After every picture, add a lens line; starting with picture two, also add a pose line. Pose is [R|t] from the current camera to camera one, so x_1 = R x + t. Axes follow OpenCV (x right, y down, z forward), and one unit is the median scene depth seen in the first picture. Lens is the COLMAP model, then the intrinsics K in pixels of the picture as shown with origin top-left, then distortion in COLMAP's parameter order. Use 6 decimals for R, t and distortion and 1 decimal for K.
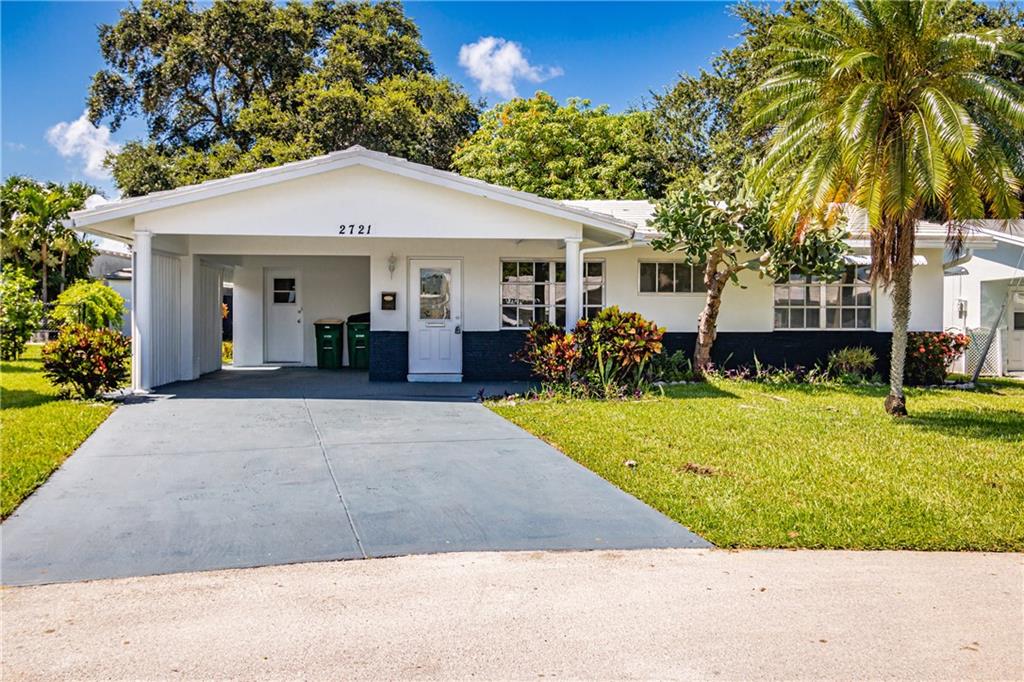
lens RADIAL K [[819.4, 0, 510.3], [0, 819.4, 338.9], [0, 0, 1]] dist [0.022042, -0.025442]
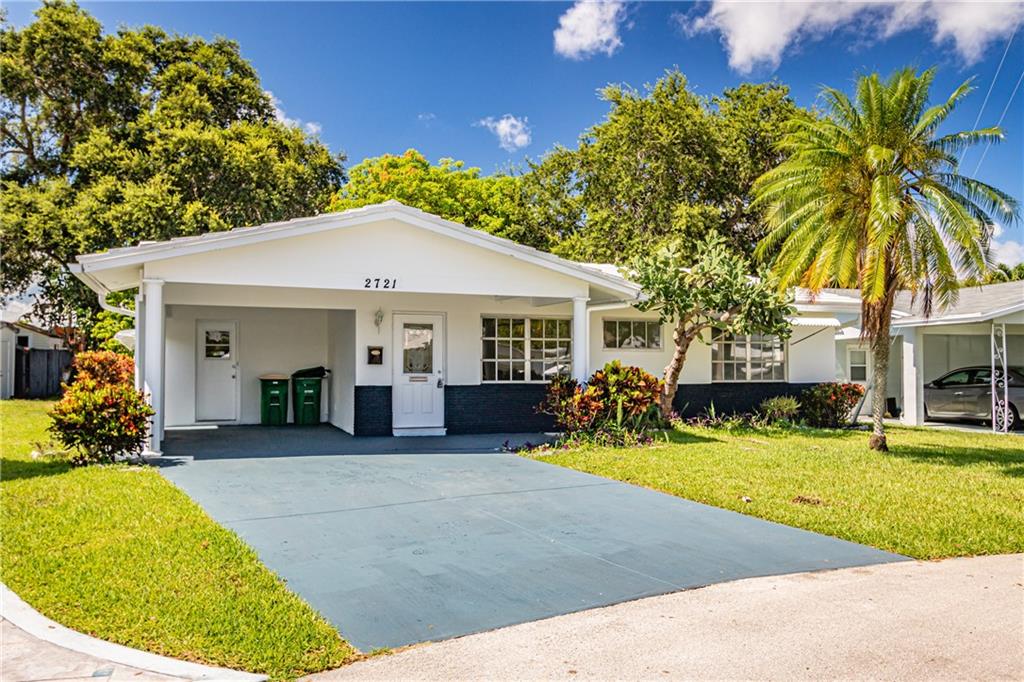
lens RADIAL K [[819.4, 0, 499.6], [0, 819.4, 373.2], [0, 0, 1]] dist [0.022042, -0.025442]
pose [[0.954518, -0.003946, 0.298128, -0.297080], [0.011766, 0.999632, -0.024439, 0.001277], [-0.297922, 0.026835, 0.954213, 0.009810]]
